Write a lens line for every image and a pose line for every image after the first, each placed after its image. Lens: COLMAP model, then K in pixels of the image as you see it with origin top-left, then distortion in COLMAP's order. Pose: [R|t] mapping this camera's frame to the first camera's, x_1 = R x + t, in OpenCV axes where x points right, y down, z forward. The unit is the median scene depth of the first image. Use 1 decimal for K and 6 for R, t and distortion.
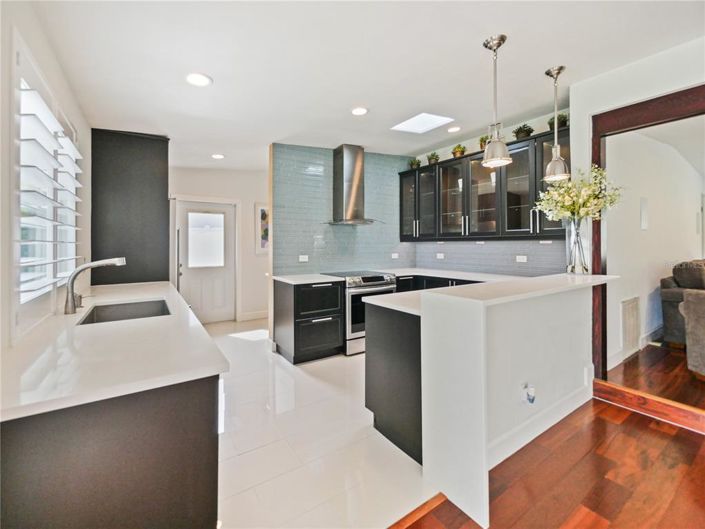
lens RADIAL K [[308.2, 0, 351.4], [0, 308.2, 259.0], [0, 0, 1]] dist [0.001309, 0.000192]
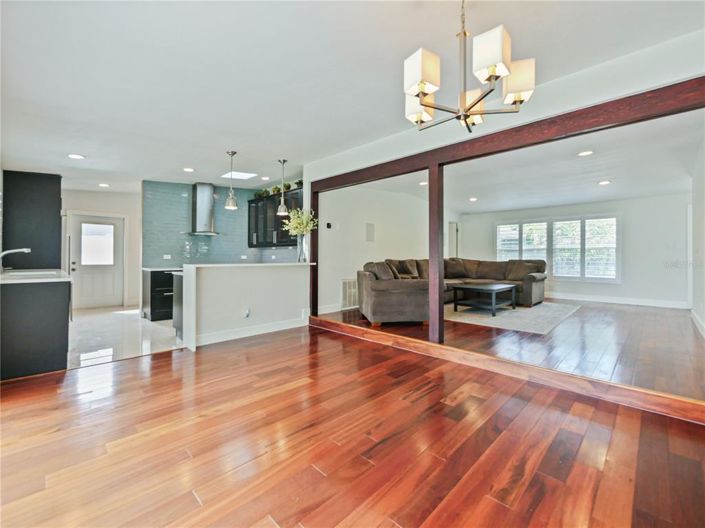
lens RADIAL K [[306.5, 0, 350.1], [0, 306.5, 267.0], [0, 0, 1]] dist [0.000935, 0.000000]
pose [[0.981884, 0.000852, 0.189481, 0.433812], [0.001357, 0.999933, -0.011525, 0.065150], [-0.189478, 0.011573, 0.981817, -0.629019]]
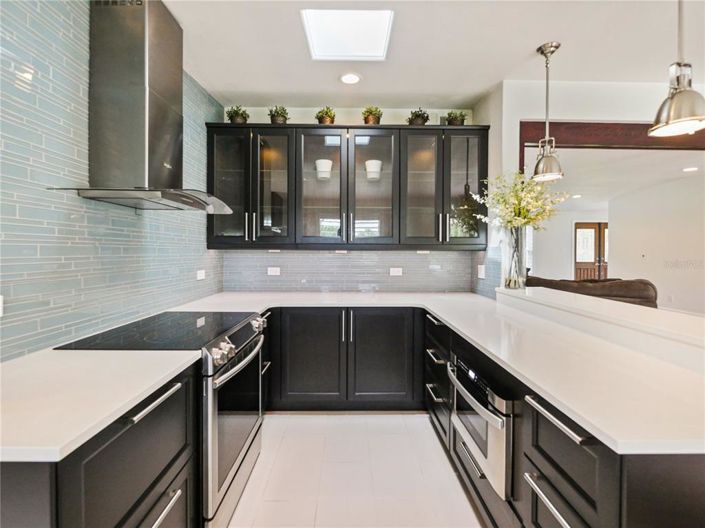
lens RADIAL K [[313.7, 0, 348.7], [0, 313.7, 251.5], [0, 0, 1]] dist [-0.000560, -0.000104]
pose [[0.551300, 0.005455, 0.834289, -0.202886], [0.031580, 0.999126, -0.027401, -0.032874], [-0.833709, 0.041453, 0.550646, 0.590805]]
